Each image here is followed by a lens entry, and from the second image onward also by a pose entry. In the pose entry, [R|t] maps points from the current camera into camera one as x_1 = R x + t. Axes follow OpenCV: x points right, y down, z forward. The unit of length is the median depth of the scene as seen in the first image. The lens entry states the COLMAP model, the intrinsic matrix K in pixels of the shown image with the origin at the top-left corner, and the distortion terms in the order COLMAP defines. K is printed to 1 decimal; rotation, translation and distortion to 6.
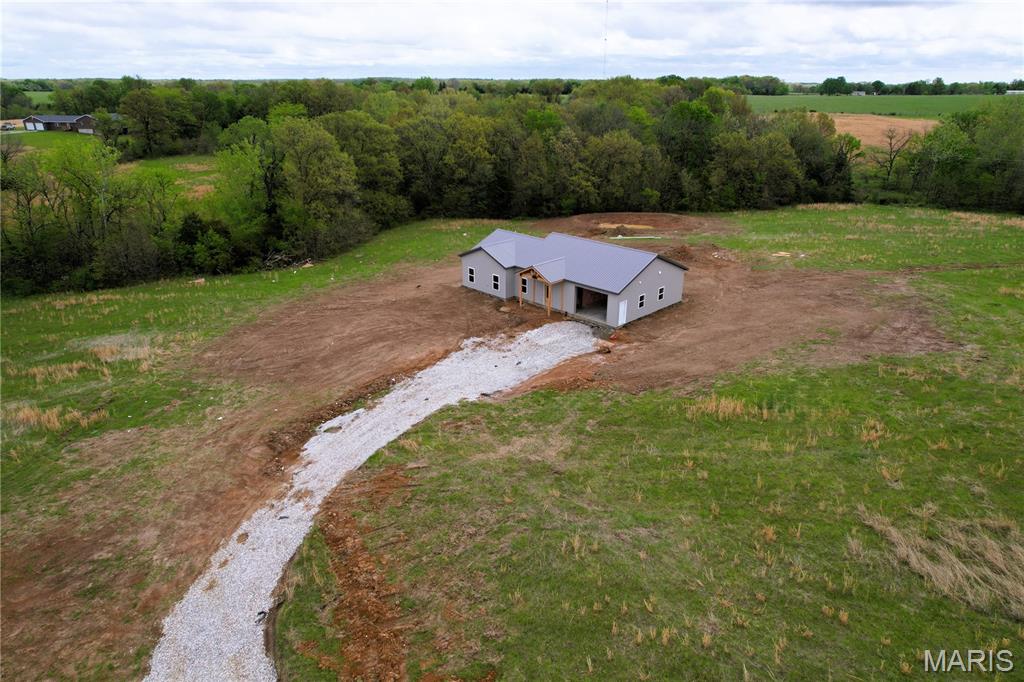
lens RADIAL K [[651.1, 0, 512.0], [0, 651.1, 341.0], [0, 0, 1]] dist [-0.076156, 0.075594]
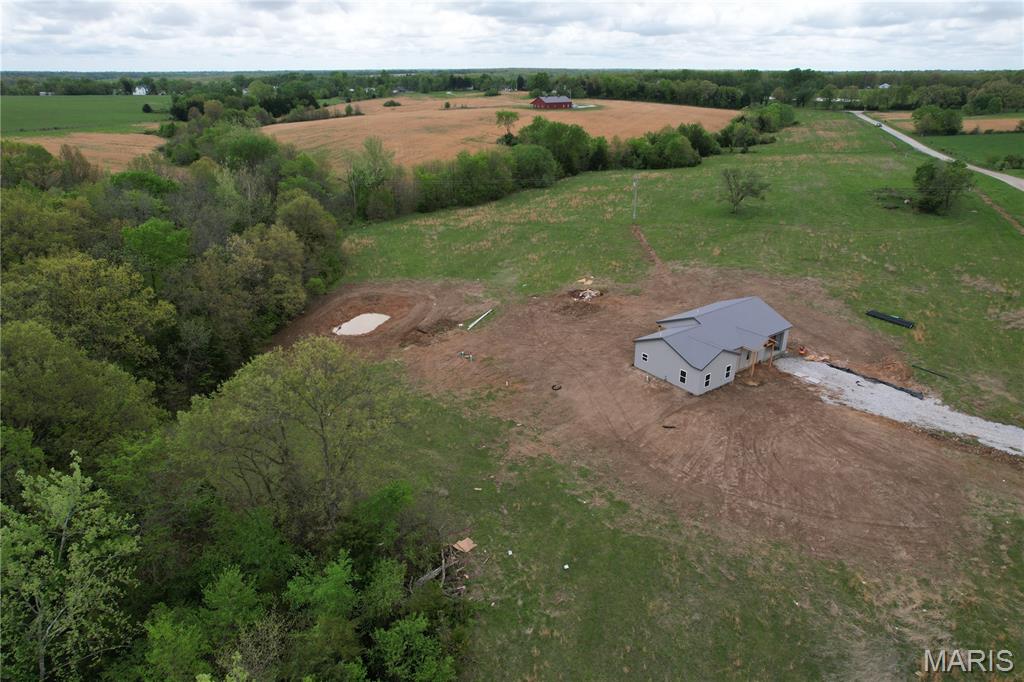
lens RADIAL K [[651.1, 0, 512.0], [0, 651.1, 341.0], [0, 0, 1]] dist [-0.076156, 0.075594]
pose [[0.142102, -0.388636, 0.910367, -0.585820], [0.369521, 0.874040, 0.315449, -0.341192], [-0.918293, 0.291574, 0.267812, 0.550763]]
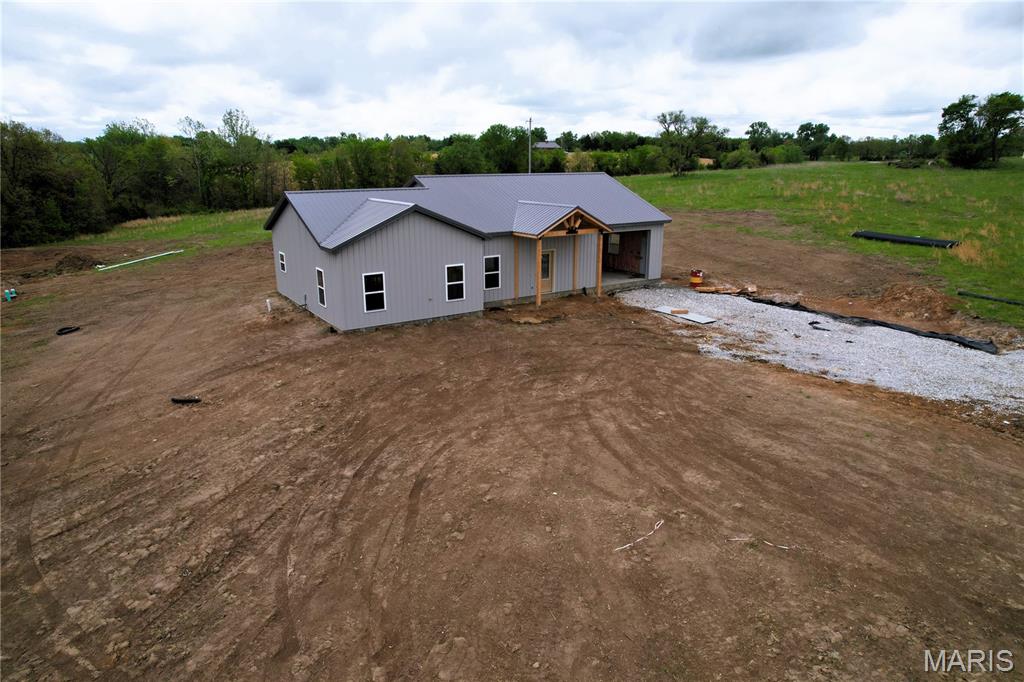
lens RADIAL K [[651.1, 0, 512.0], [0, 651.1, 341.0], [0, 0, 1]] dist [-0.076156, 0.075594]
pose [[0.185646, -0.268965, 0.945089, -0.233865], [0.362450, 0.912729, 0.188559, -0.065509], [-0.913327, 0.307543, 0.266931, 0.461432]]
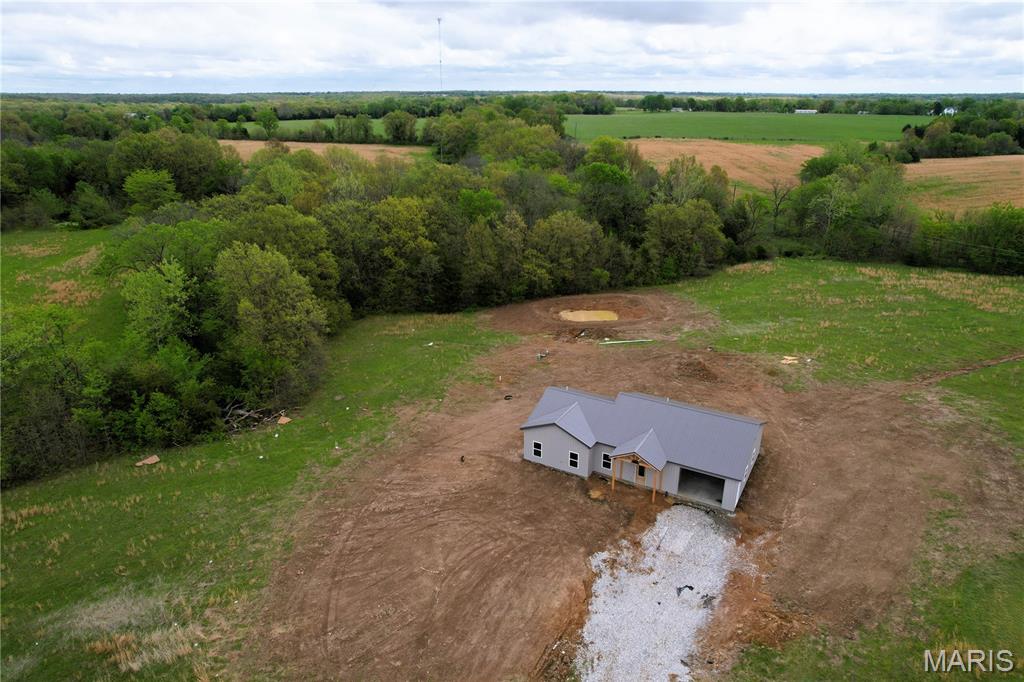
lens RADIAL K [[648.9, 0, 512.0], [0, 648.9, 341.0], [0, 0, 1]] dist [-0.028306, 0.004819]
pose [[0.965684, -0.098578, 0.240283, -0.164249], [0.101735, 0.994811, -0.000740, -0.140180], [-0.238964, 0.025160, 0.970703, 0.077290]]
